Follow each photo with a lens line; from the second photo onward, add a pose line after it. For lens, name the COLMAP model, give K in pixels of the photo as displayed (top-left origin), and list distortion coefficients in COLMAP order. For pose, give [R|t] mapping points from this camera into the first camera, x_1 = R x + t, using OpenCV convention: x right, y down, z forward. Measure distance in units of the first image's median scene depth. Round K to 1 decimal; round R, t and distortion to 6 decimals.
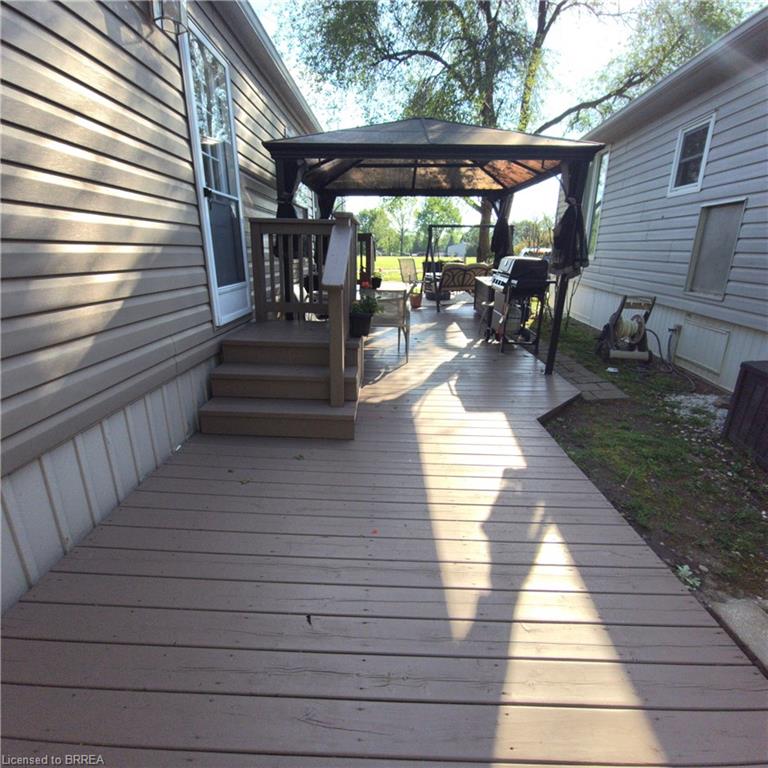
lens RADIAL K [[418.2, 0, 379.3], [0, 418.2, 382.0], [0, 0, 1]] dist [0.011344, -0.006399]
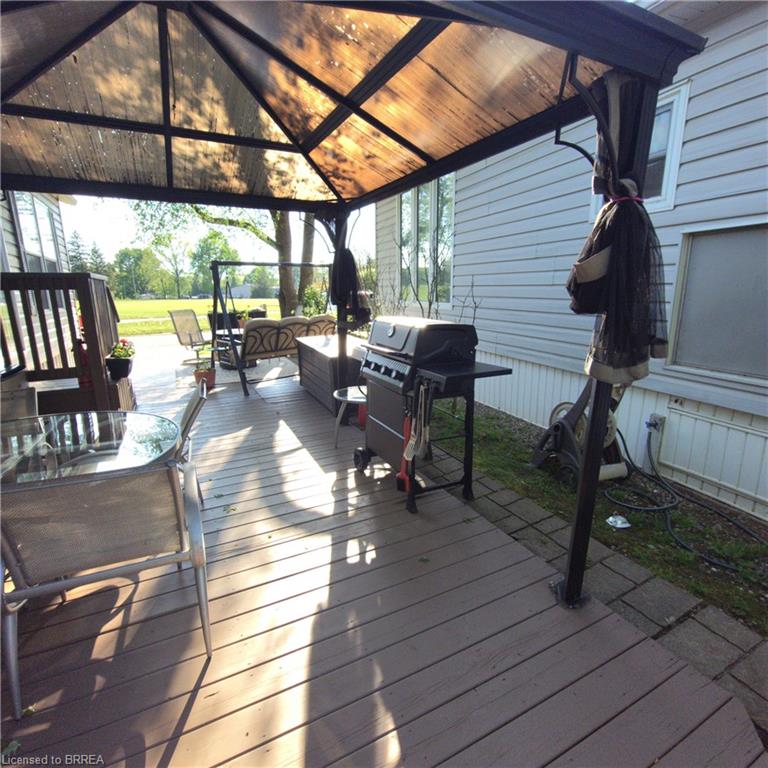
lens RADIAL K [[418.2, 0, 377.1], [0, 418.2, 383.9], [0, 0, 1]] dist [0.011344, -0.006399]
pose [[0.885632, -0.116961, 0.449418, 0.045654], [0.155231, 0.986656, -0.049124, -0.167895], [-0.437675, 0.113269, 0.891970, 0.475057]]
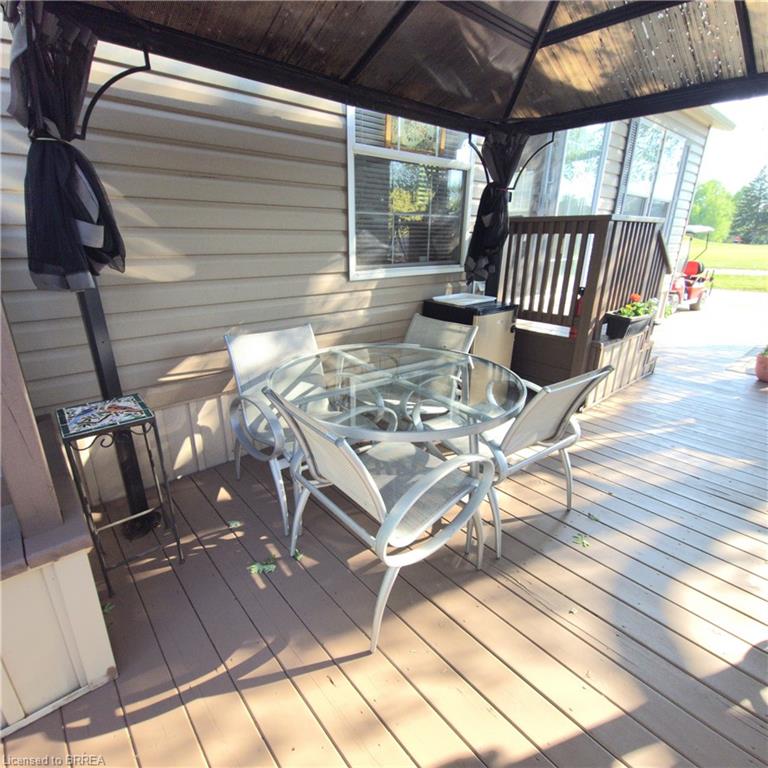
lens RADIAL K [[418.2, 0, 381.1], [0, 418.2, 385.7], [0, 0, 1]] dist [0.011344, -0.006399]
pose [[0.676853, 0.253519, -0.691084, 0.173327], [-0.227015, 0.964953, 0.131646, -0.206520], [0.700238, 0.067781, 0.710684, 0.587514]]
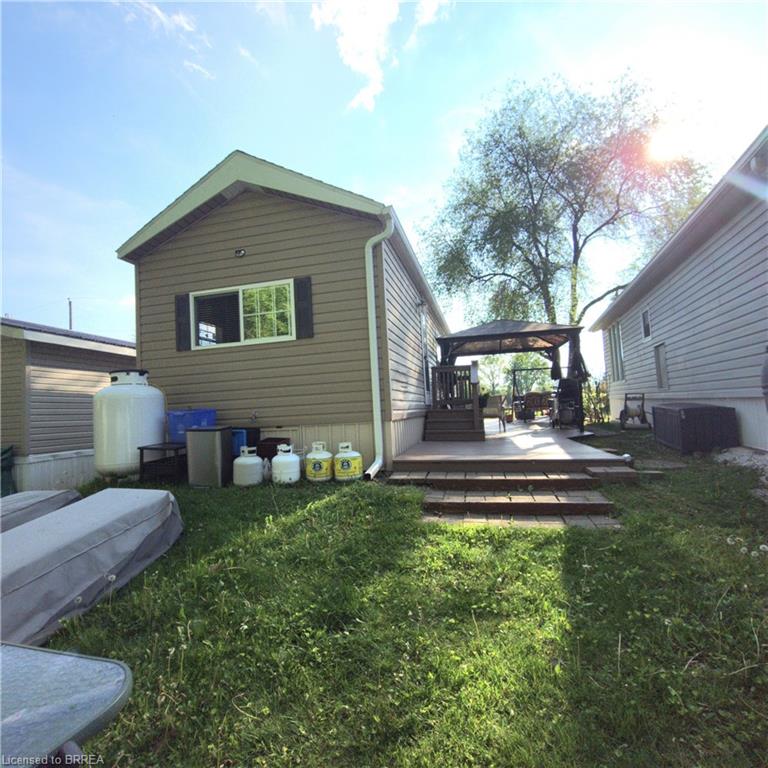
lens RADIAL K [[418.2, 0, 383.2], [0, 418.2, 382.9], [0, 0, 1]] dist [0.011344, -0.006399]
pose [[0.977167, -0.063811, -0.202664, -0.062310], [-0.012829, 0.934378, -0.356053, 0.339730], [0.212085, 0.350524, 0.912224, -0.746054]]
